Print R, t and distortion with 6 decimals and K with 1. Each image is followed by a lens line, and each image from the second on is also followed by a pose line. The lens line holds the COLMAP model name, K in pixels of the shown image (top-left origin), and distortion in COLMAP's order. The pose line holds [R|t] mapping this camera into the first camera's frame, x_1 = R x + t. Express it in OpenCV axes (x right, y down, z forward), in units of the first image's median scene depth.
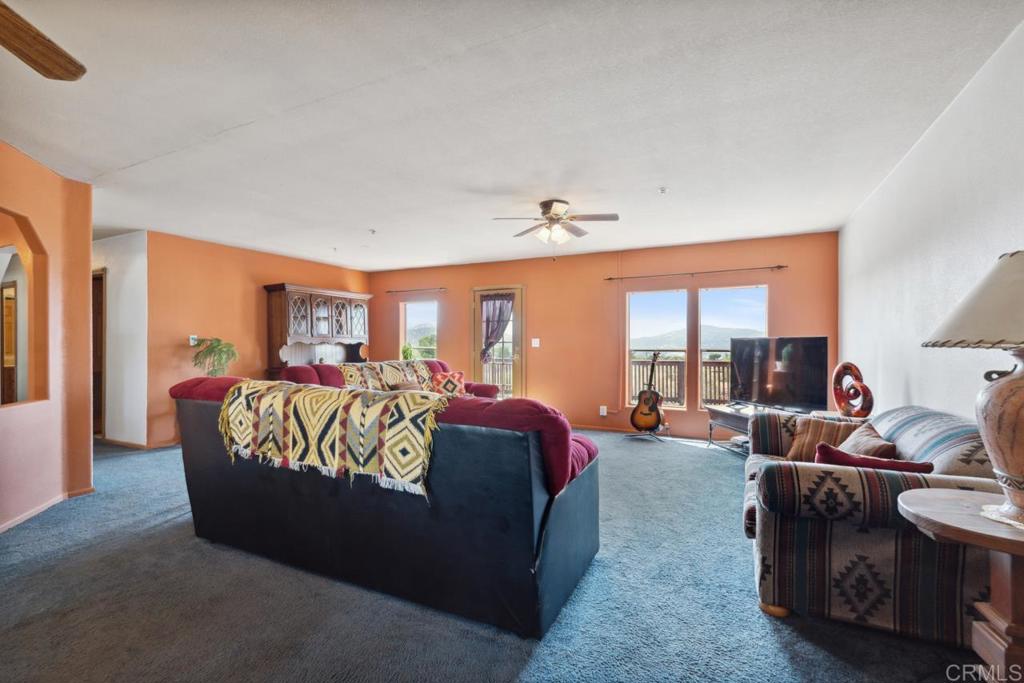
lens RADIAL K [[454.8, 0, 517.1], [0, 454.8, 344.0], [0, 0, 1]] dist [-0.005258, -0.000596]
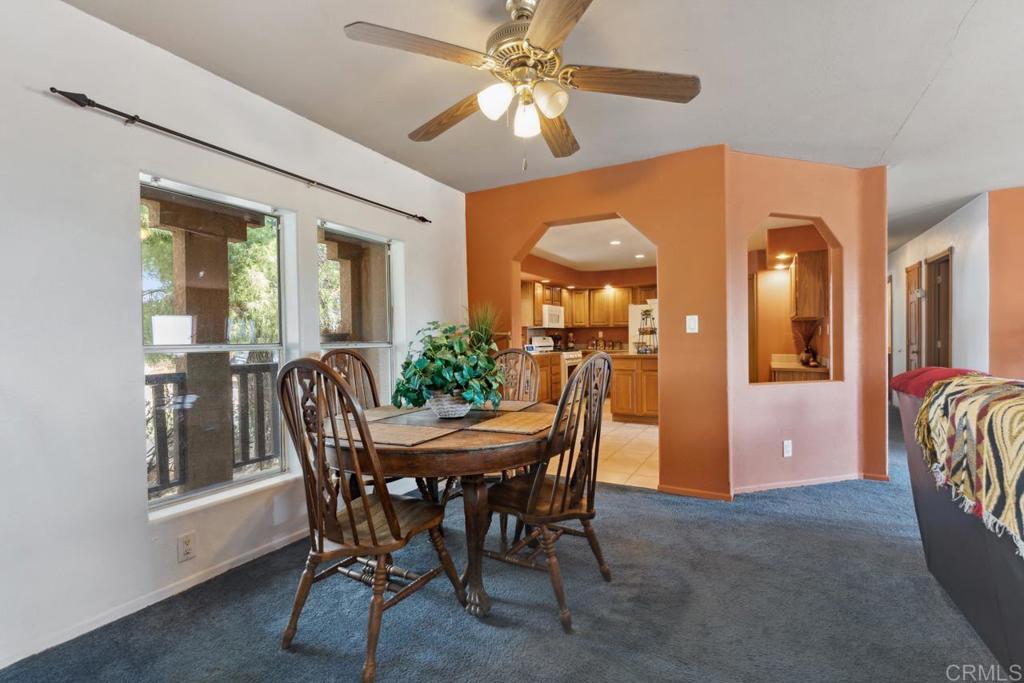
lens RADIAL K [[454.8, 0, 511.0], [0, 454.8, 341.8], [0, 0, 1]] dist [-0.005258, -0.000596]
pose [[-0.058759, 0.006841, -0.998249, 0.059120], [0.007216, 0.999953, 0.006428, 0.010626], [0.998246, -0.006826, -0.058806, 0.176588]]
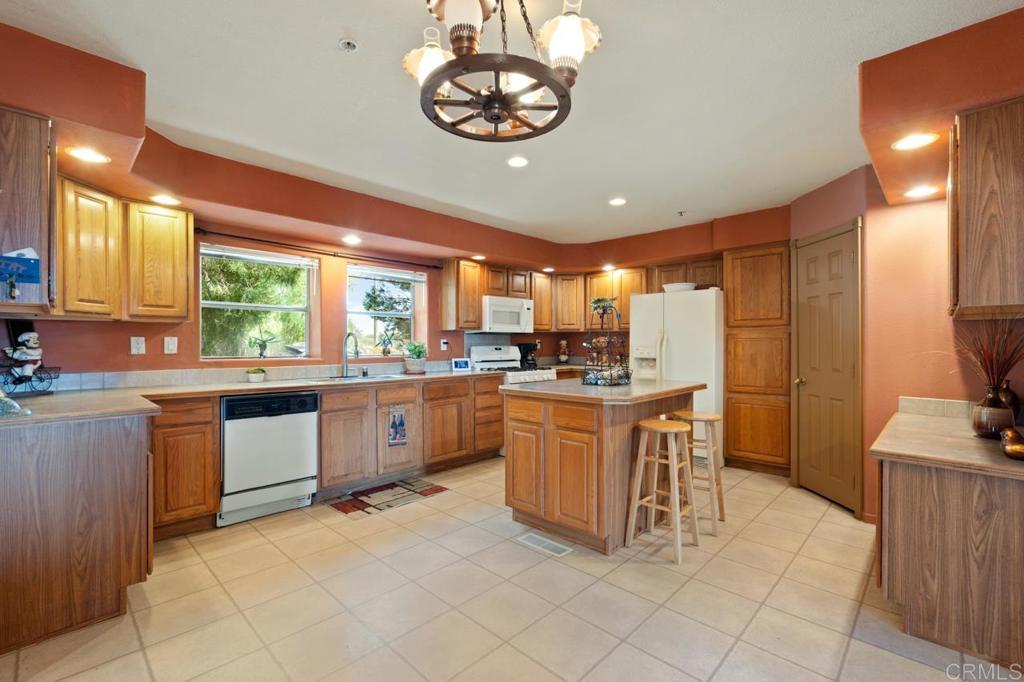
lens RADIAL K [[454.8, 0, 519.4], [0, 454.8, 341.1], [0, 0, 1]] dist [-0.005258, -0.000596]
pose [[-0.298356, -0.004022, -0.954446, -0.607436], [-0.004222, 0.999987, -0.002894, -0.005301], [0.954445, 0.003166, -0.298369, 0.574726]]
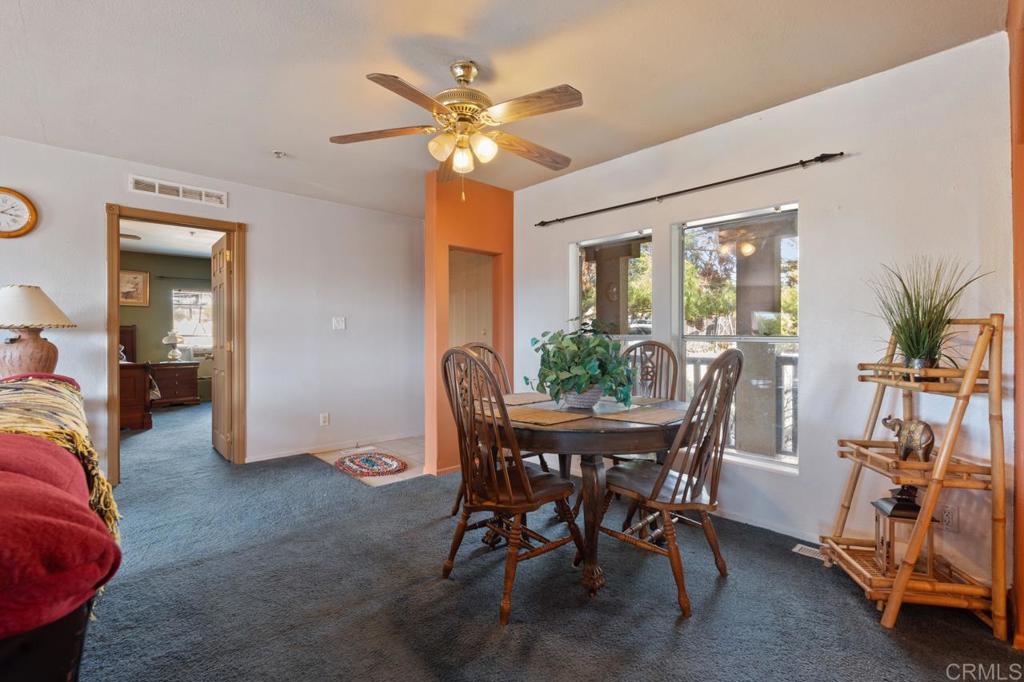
lens RADIAL K [[454.8, 0, 517.2], [0, 454.8, 334.0], [0, 0, 1]] dist [-0.005258, -0.000596]
pose [[-0.935611, -0.000478, 0.353032, -0.499424], [-0.000024, 0.999999, 0.001290, 0.011751], [-0.353033, 0.001199, -0.935610, 0.567368]]
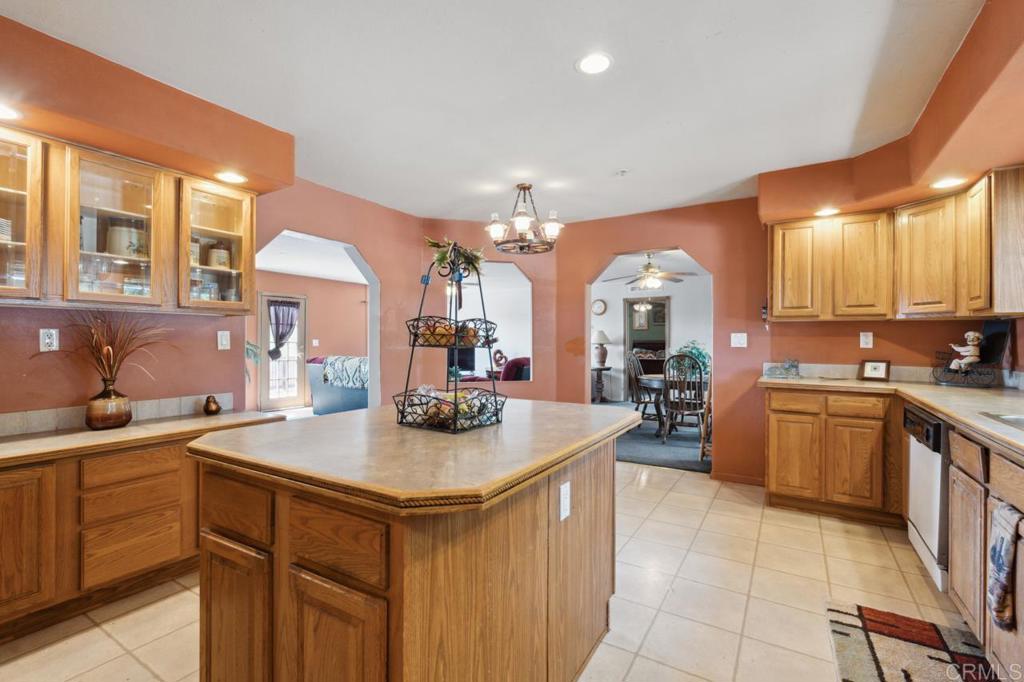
lens RADIAL K [[454.8, 0, 506.3], [0, 454.8, 337.4], [0, 0, 1]] dist [-0.005258, -0.000596]
pose [[0.108910, 0.011276, 0.993988, -1.594123], [0.002653, 0.999929, -0.011634, -0.001216], [-0.994048, 0.003904, 0.108873, 0.422528]]
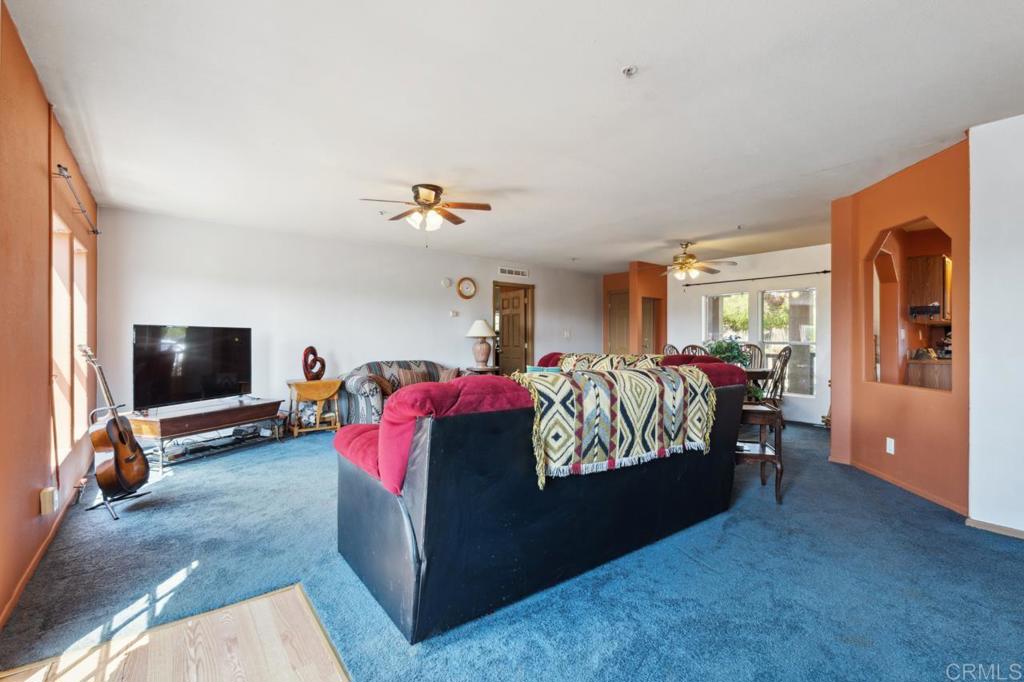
lens RADIAL K [[454.8, 0, 518.0], [0, 454.8, 339.8], [0, 0, 1]] dist [-0.005258, -0.000596]
pose [[-0.902456, -0.005470, 0.430747, -0.413640], [-0.004587, 0.999985, 0.003089, 0.008722], [-0.430757, 0.000812, -0.902467, 1.459997]]
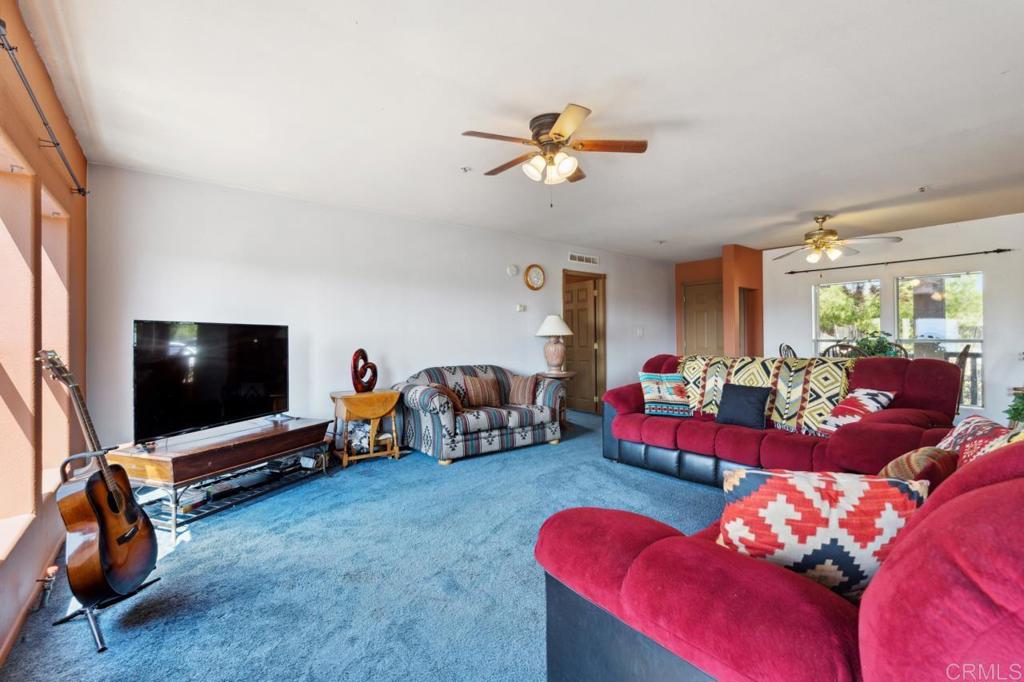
lens RADIAL K [[454.8, 0, 514.5], [0, 454.8, 336.8], [0, 0, 1]] dist [-0.005258, -0.000596]
pose [[-0.896456, 0.003170, 0.443121, -0.132323], [0.001898, 0.999993, -0.003313, 0.010738], [-0.443128, -0.002129, -0.896456, 1.327338]]
